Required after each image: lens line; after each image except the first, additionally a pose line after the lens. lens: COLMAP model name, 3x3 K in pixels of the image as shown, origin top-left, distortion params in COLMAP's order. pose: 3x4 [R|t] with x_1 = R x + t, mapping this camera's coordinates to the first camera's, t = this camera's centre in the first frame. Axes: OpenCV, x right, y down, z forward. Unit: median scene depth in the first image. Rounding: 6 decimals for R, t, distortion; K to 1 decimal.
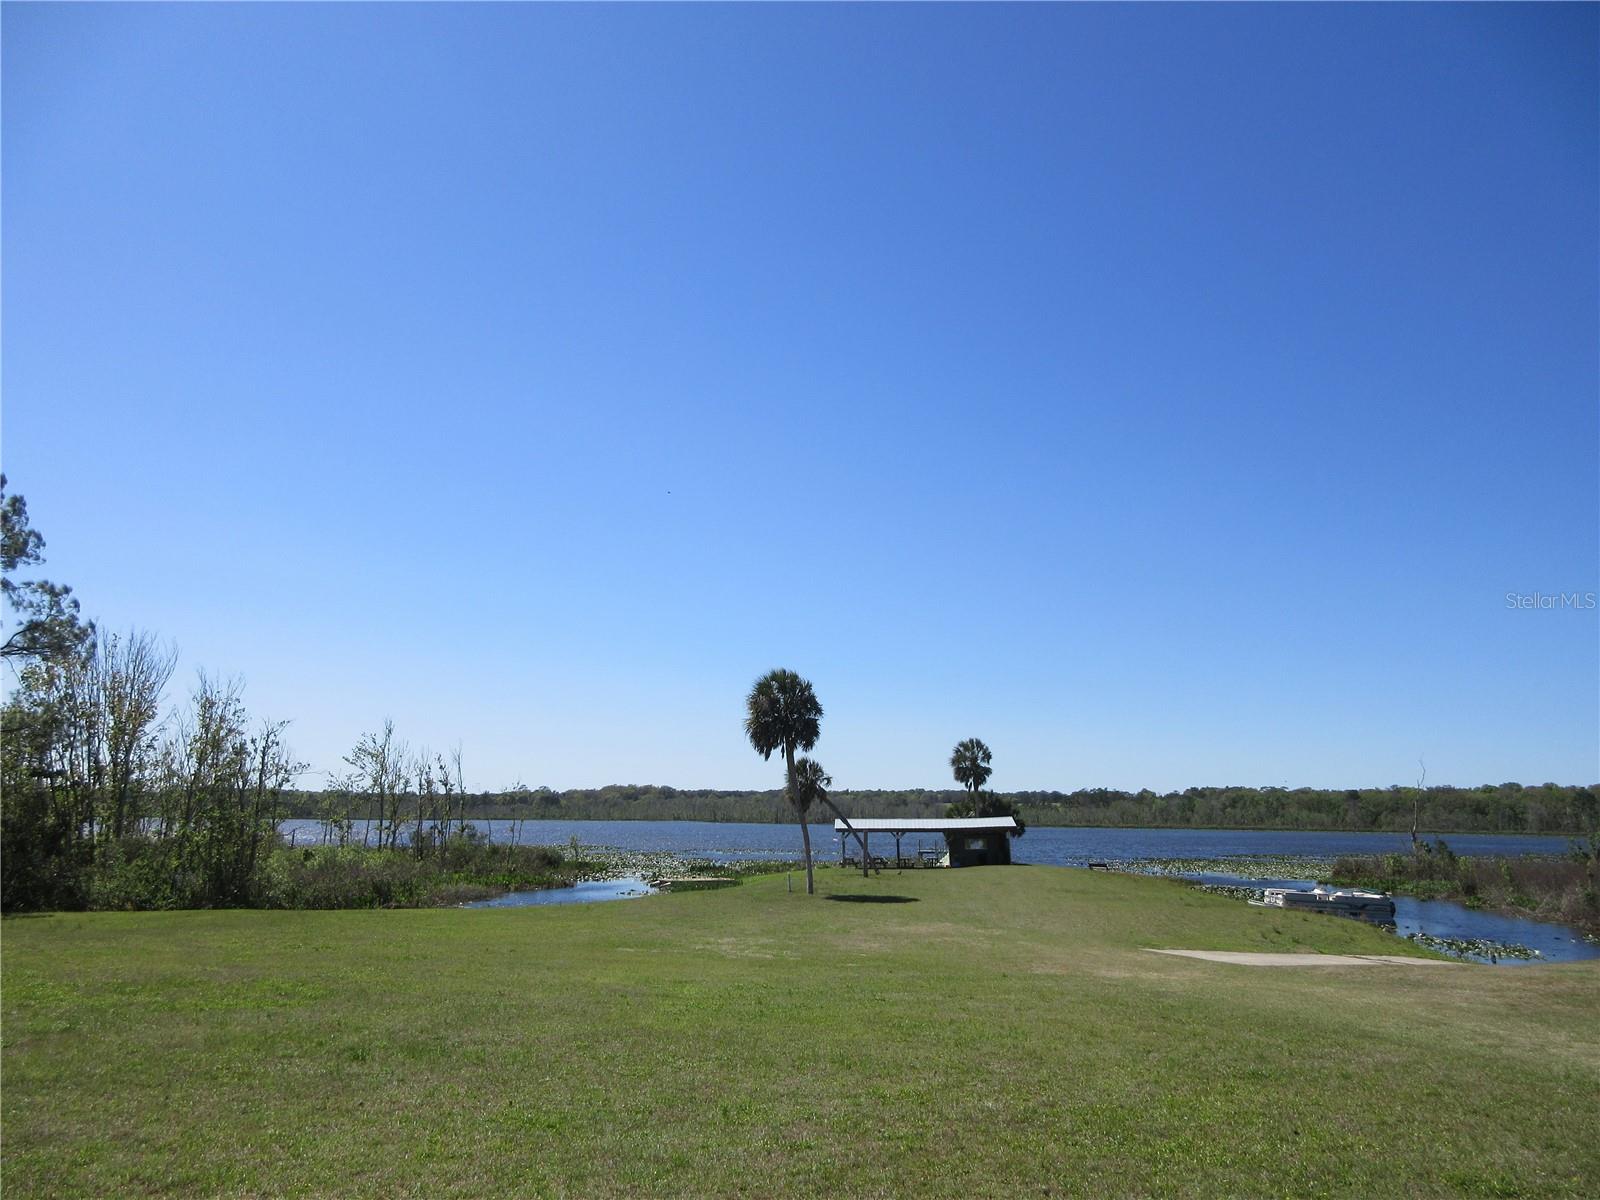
lens RADIAL K [[1190.7, 0, 808.1], [0, 1190.7, 595.7], [0, 0, 1]] dist [0.001701, -0.000115]
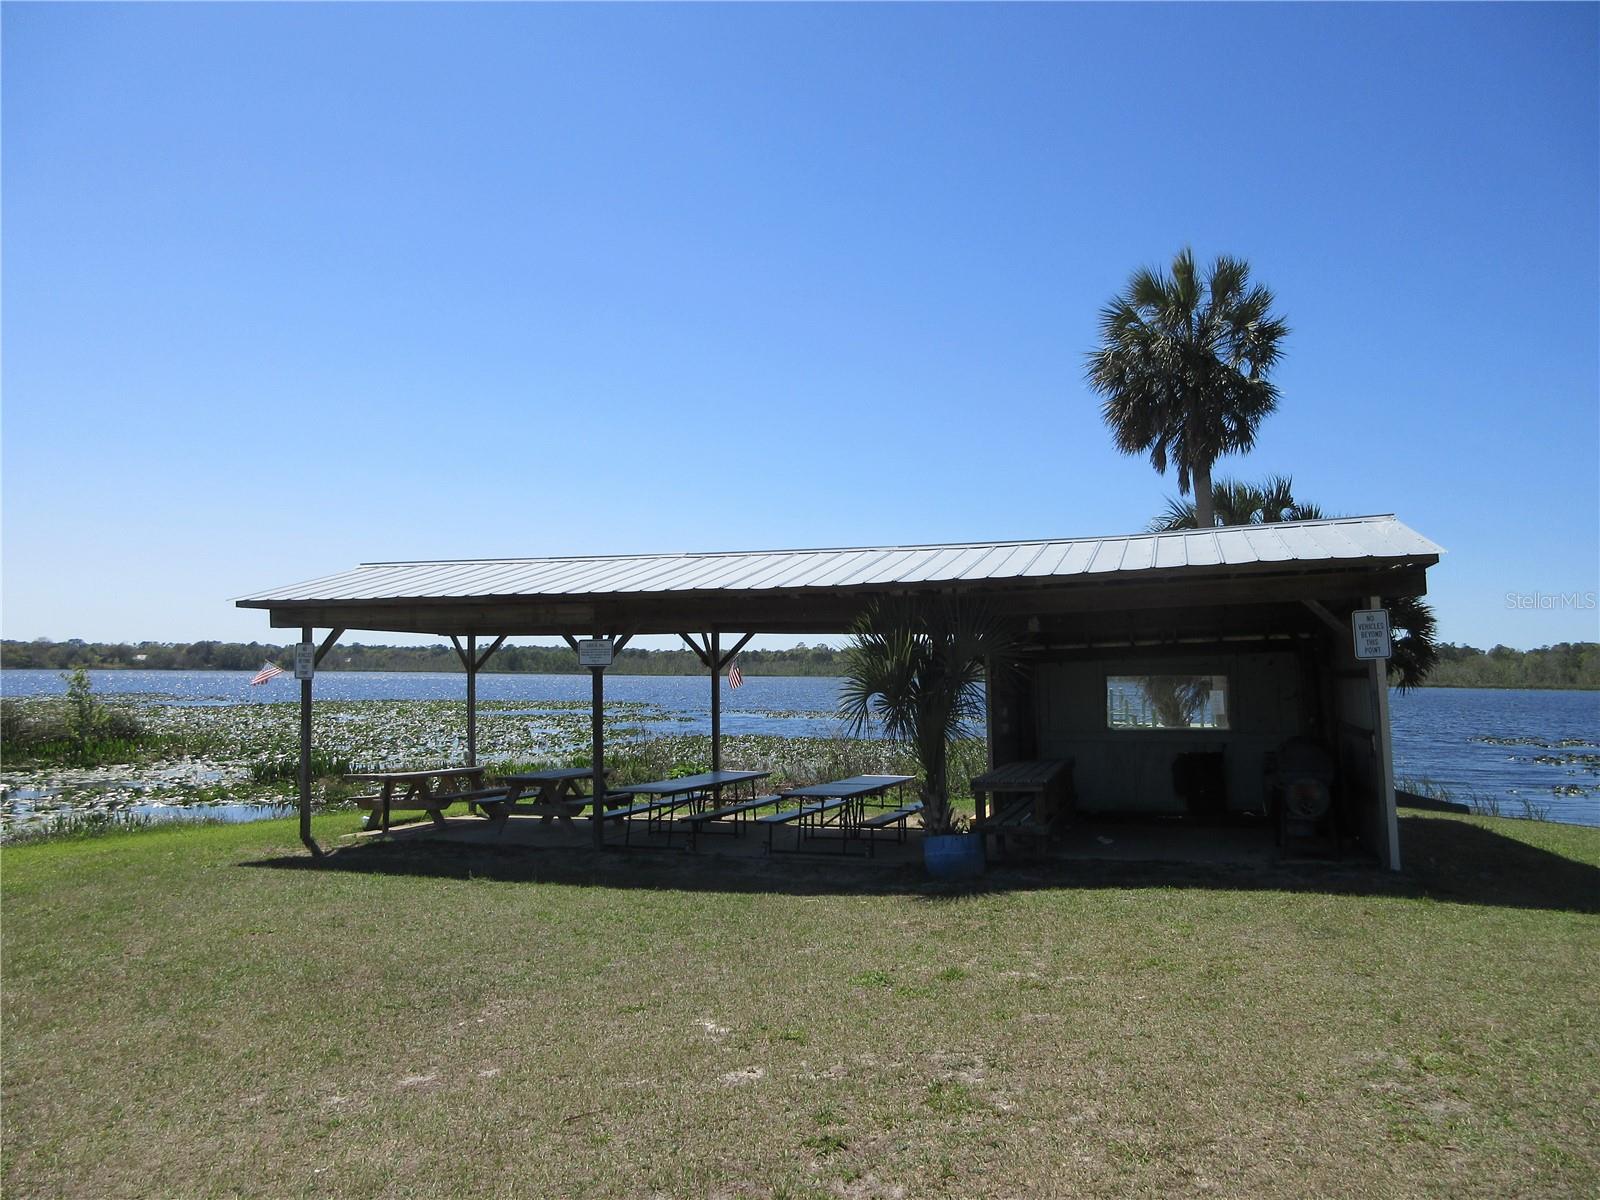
lens RADIAL K [[1190.7, 0, 801.0], [0, 1190.7, 593.9], [0, 0, 1]] dist [0.001701, -0.000115]
pose [[0.968579, -0.013003, -0.248365, 0.023407], [0.041264, 0.993193, 0.108923, 0.030256], [0.245258, -0.115749, 0.962523, 0.144138]]
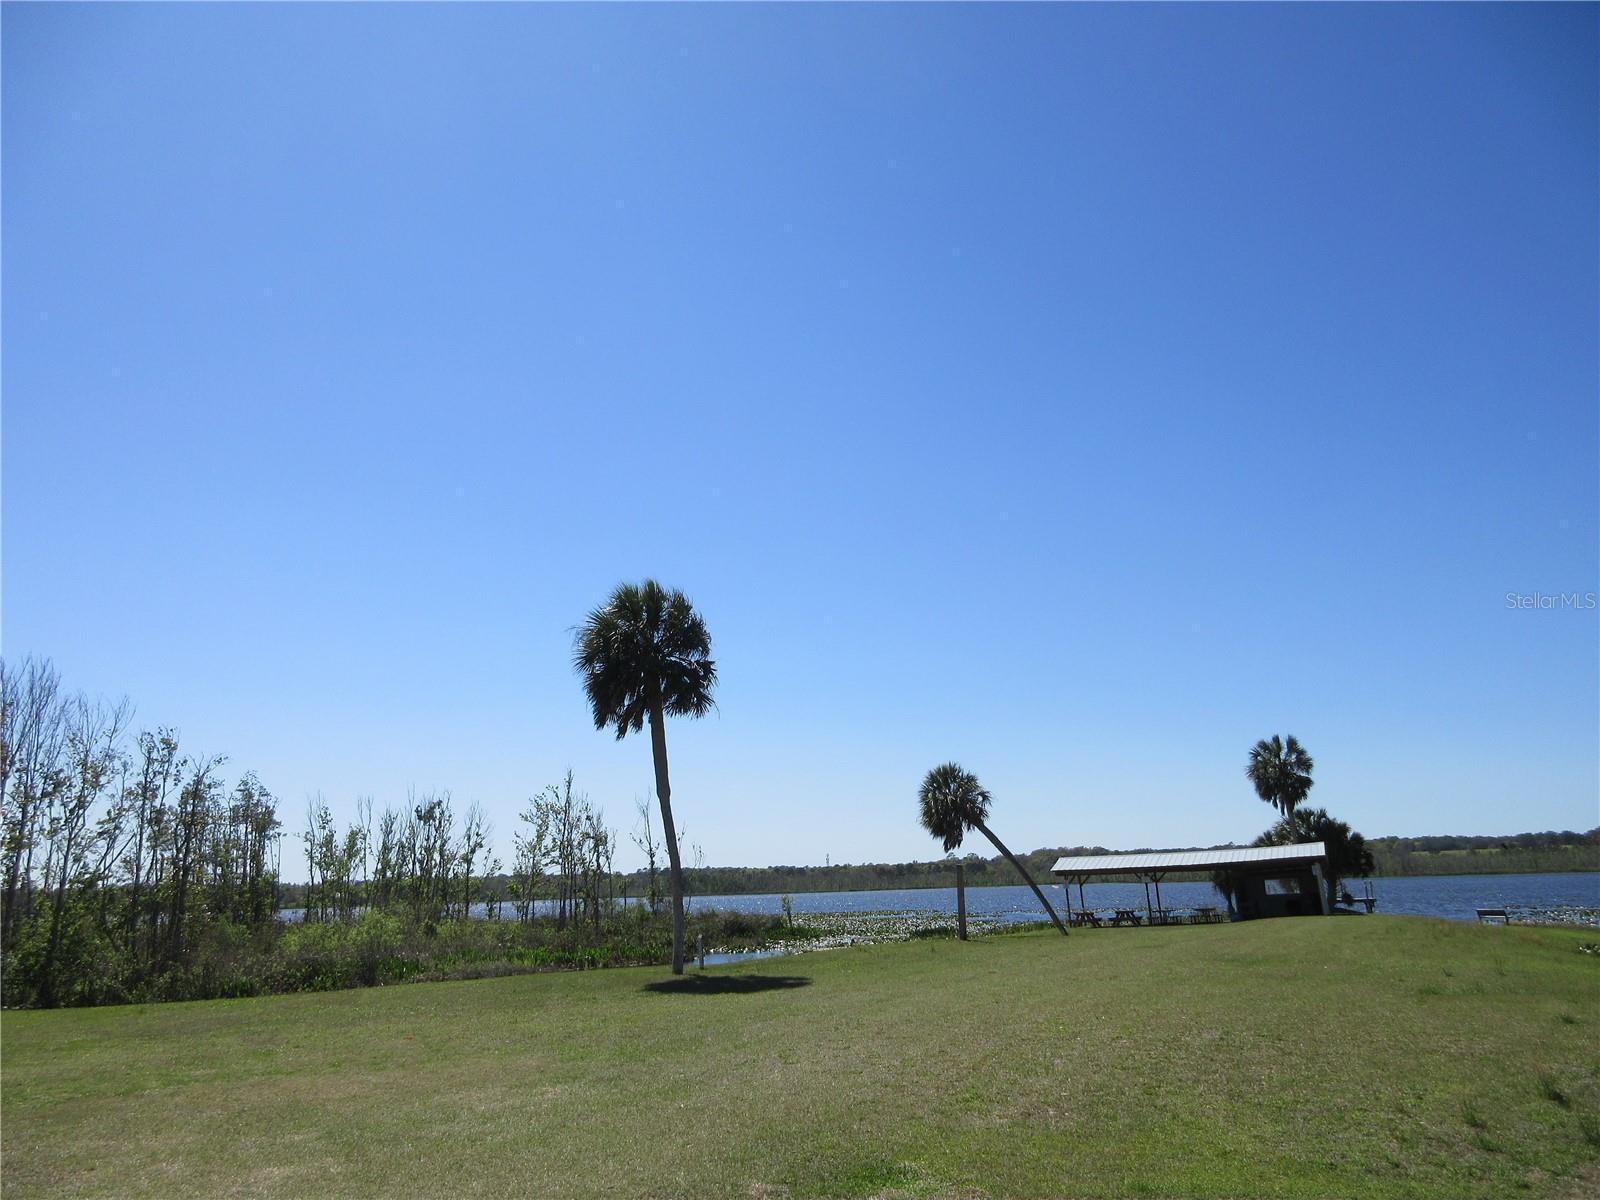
lens RADIAL K [[1190.7, 0, 802.5], [0, 1190.7, 596.2], [0, 0, 1]] dist [0.001701, -0.000115]
pose [[0.933192, -0.119941, -0.338773, 0.024025], [0.101748, 0.992271, -0.071033, 0.011493], [0.344675, 0.031818, 0.938183, 0.046655]]
